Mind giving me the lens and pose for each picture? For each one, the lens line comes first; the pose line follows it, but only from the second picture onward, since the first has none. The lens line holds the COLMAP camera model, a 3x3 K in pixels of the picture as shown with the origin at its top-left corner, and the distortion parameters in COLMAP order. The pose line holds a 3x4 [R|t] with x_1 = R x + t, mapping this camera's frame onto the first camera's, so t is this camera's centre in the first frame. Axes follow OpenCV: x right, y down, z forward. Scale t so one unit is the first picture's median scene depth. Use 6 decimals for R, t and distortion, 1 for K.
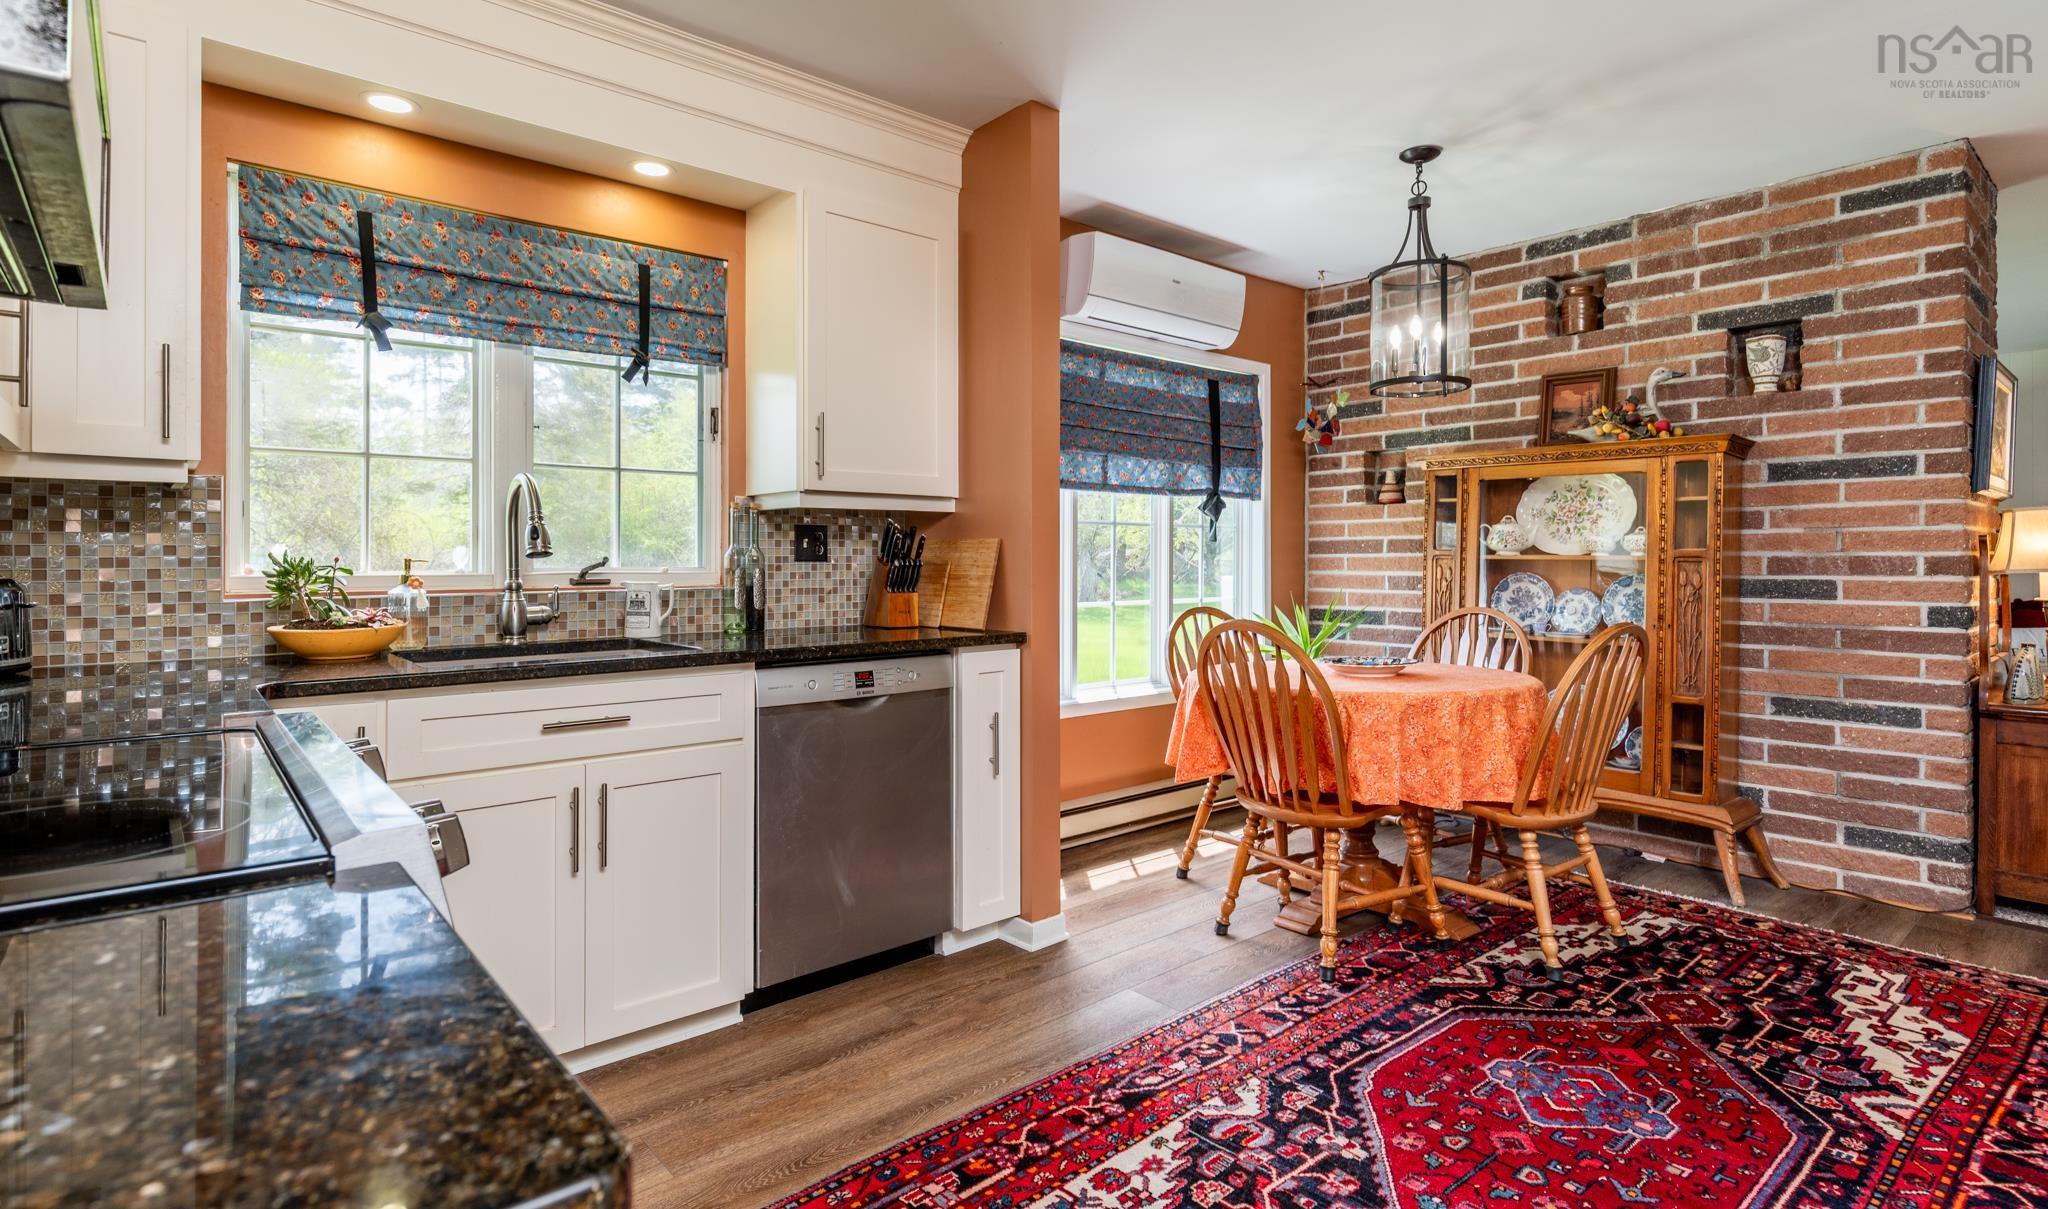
lens RADIAL K [[1014.5, 0, 1023.6], [0, 1014.5, 555.6], [0, 0, 1]] dist [0.001394, -0.000087]
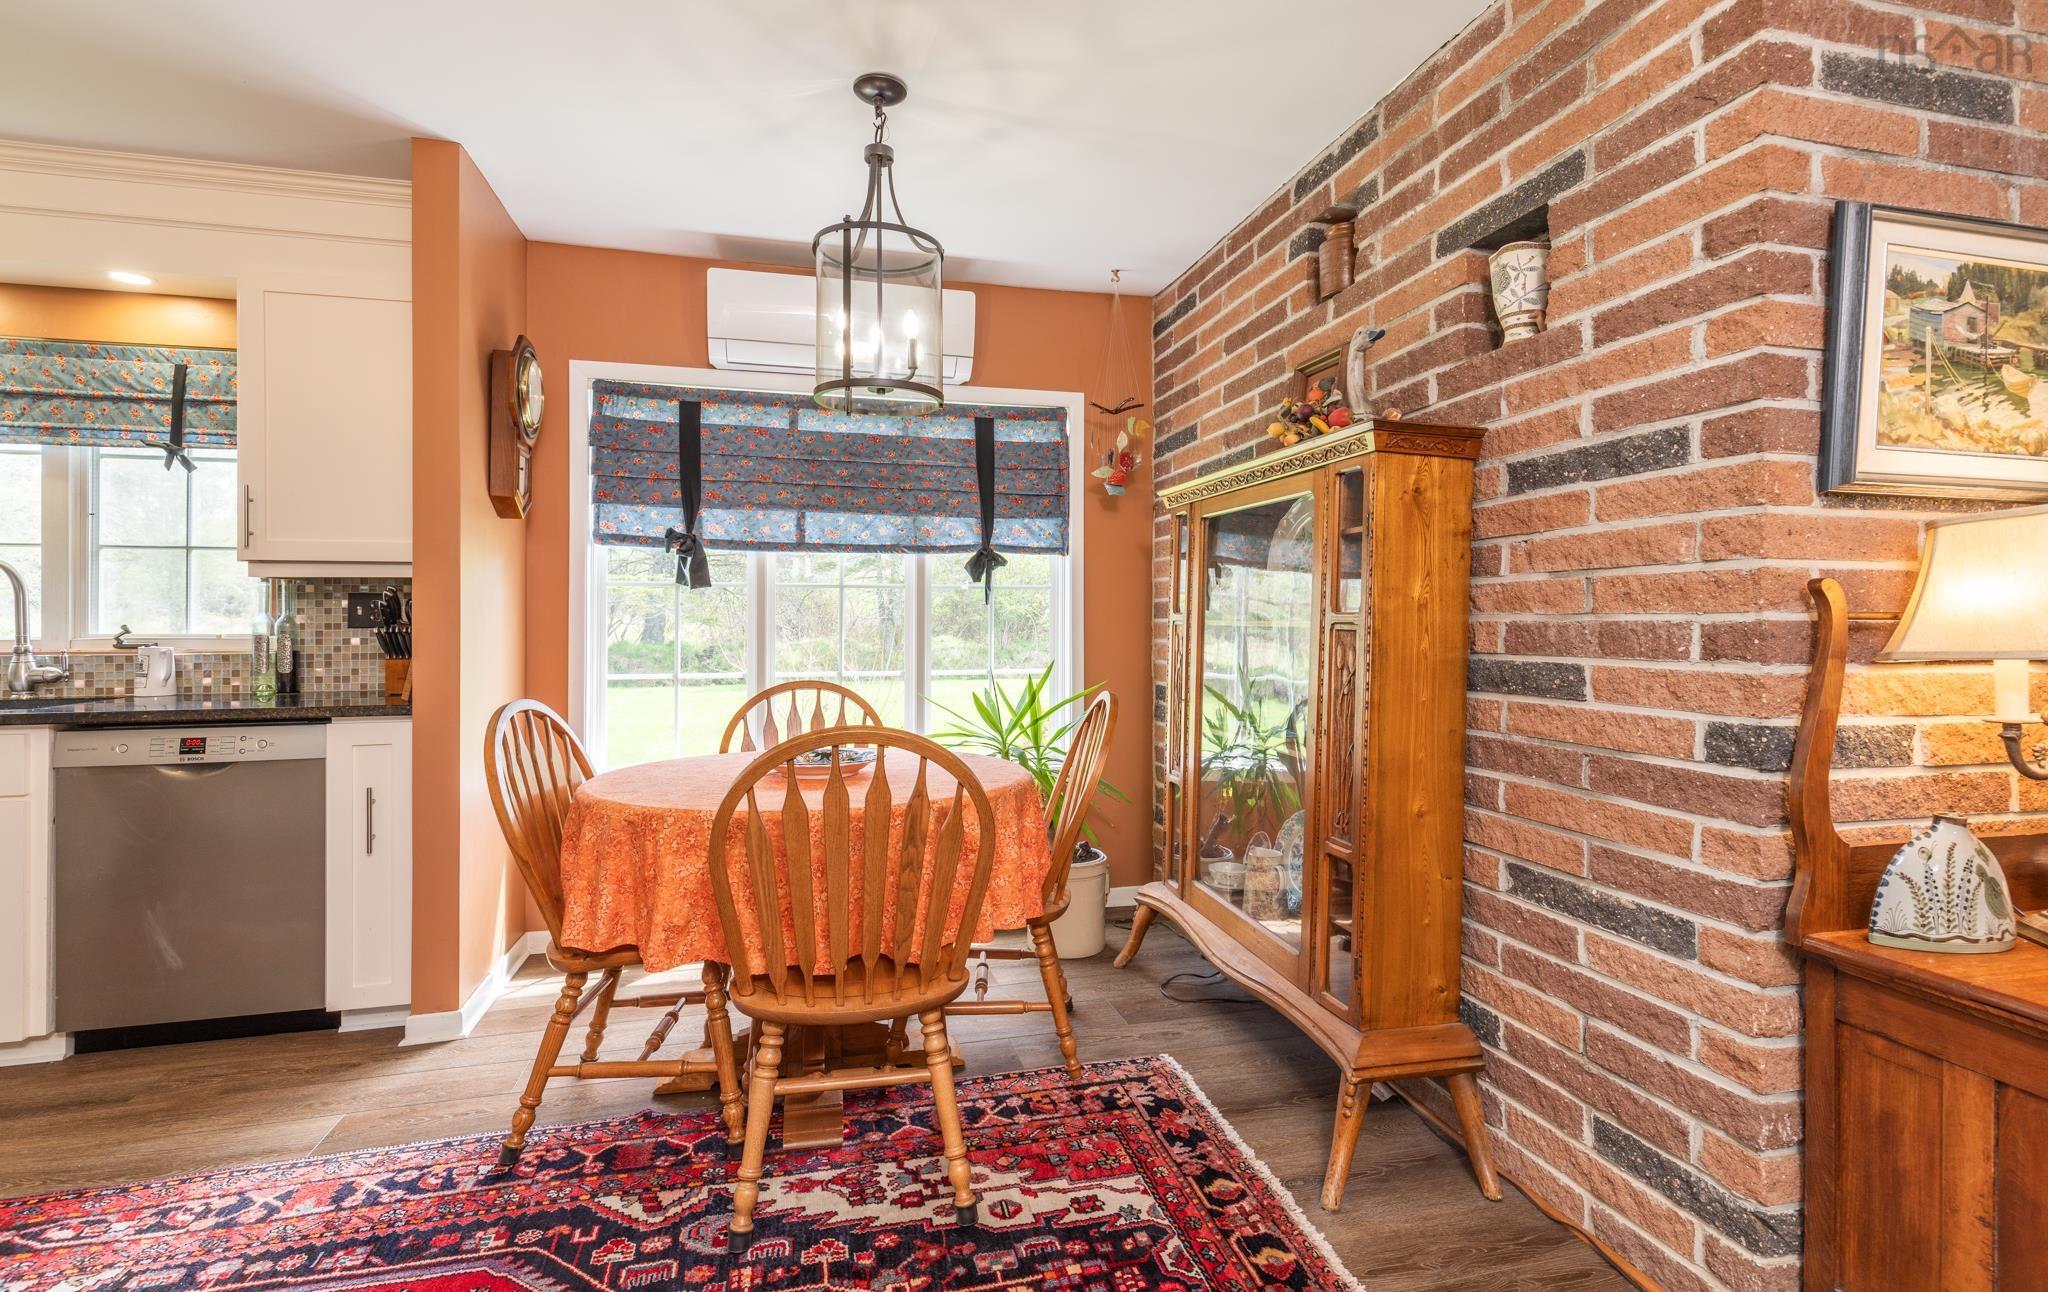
lens RADIAL K [[920.0, 0, 1023.4], [0, 920.0, 617.8], [0, 0, 1]] dist [0.008986, -0.001353]
pose [[0.891958, -0.002788, -0.452110, 0.842700], [0.002751, 0.999996, -0.000740, -0.002684], [0.452110, -0.000584, 0.891962, 0.462354]]
